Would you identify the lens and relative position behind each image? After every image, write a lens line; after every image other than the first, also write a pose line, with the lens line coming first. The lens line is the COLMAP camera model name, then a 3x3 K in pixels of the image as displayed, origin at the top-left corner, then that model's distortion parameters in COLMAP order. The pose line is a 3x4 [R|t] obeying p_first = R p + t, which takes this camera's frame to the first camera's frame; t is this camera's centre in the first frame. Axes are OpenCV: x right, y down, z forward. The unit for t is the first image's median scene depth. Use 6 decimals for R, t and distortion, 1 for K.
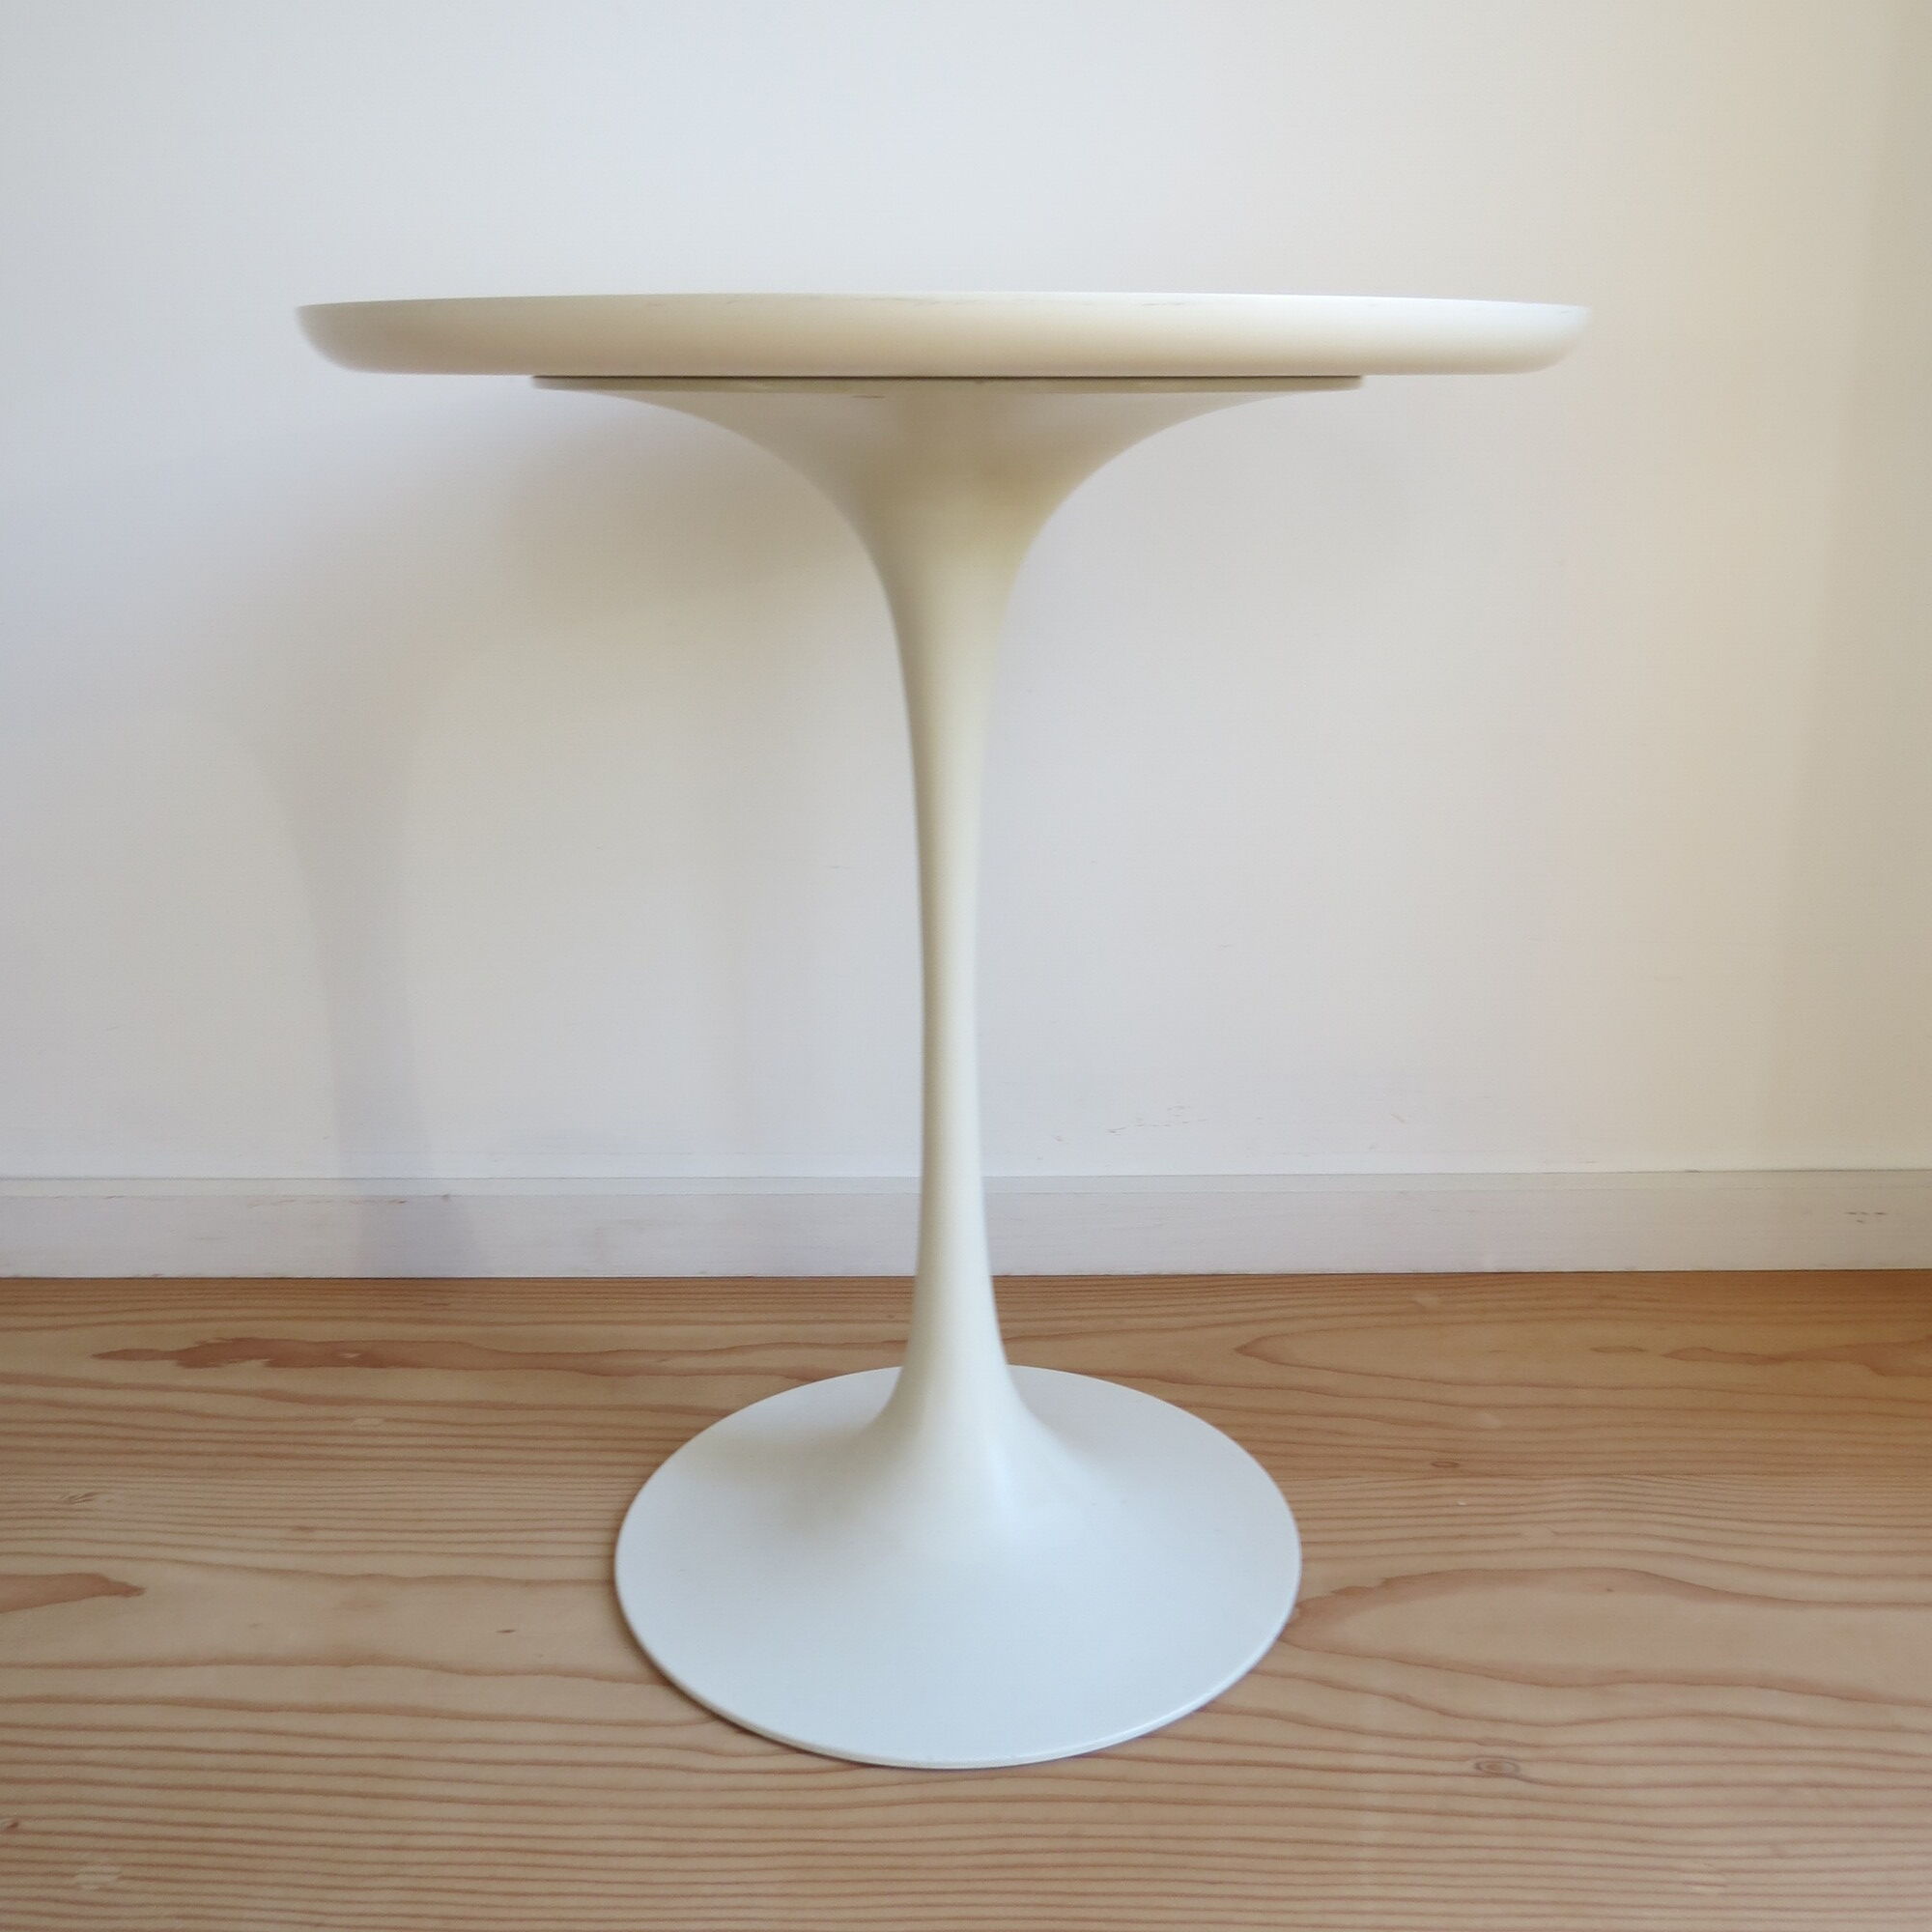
lens RADIAL K [[1913.2, 0, 967.7], [0, 1913.2, 961.2], [0, 0, 1]] dist [-0.024372, 0.000000]
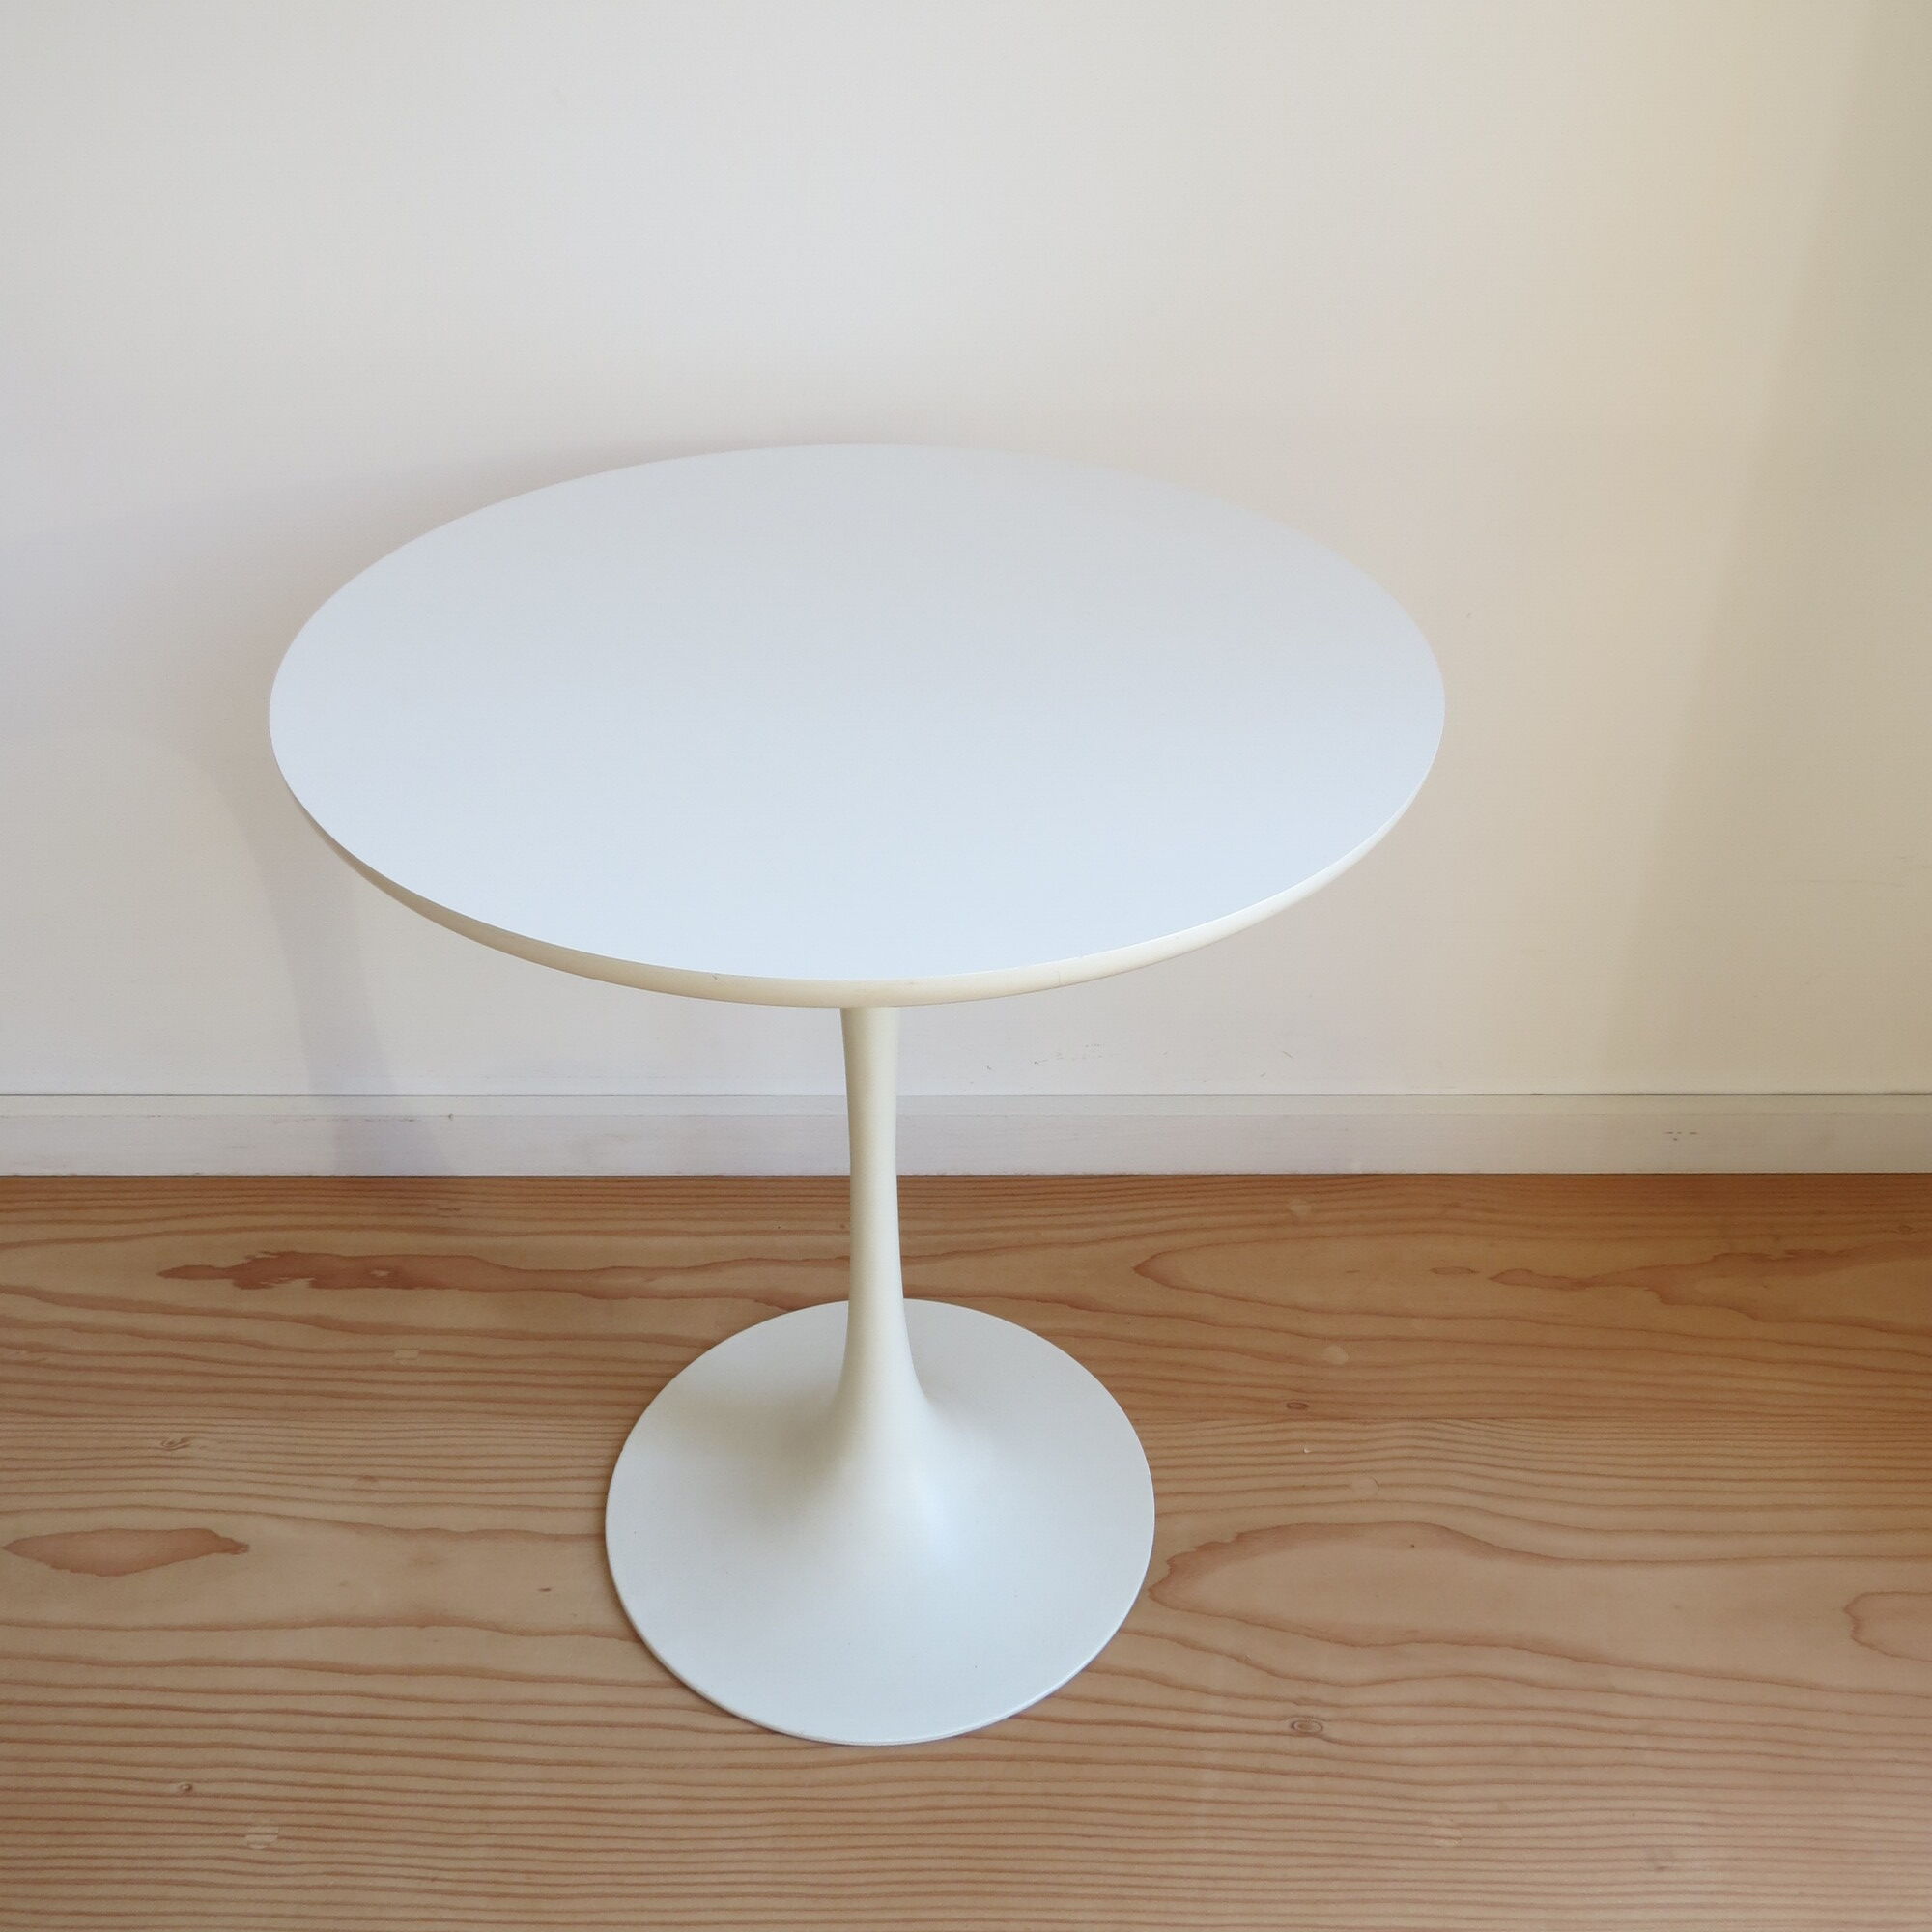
lens RADIAL K [[1913.2, 0, 962.4], [0, 1913.2, 961.4], [0, 0, 1]] dist [-0.024372, 0.000000]
pose [[0.999418, 0.004951, 0.033743, -0.008512], [-0.015166, 0.950714, 0.309699, -0.401140], [-0.030547, -0.310031, 0.950236, -0.077189]]
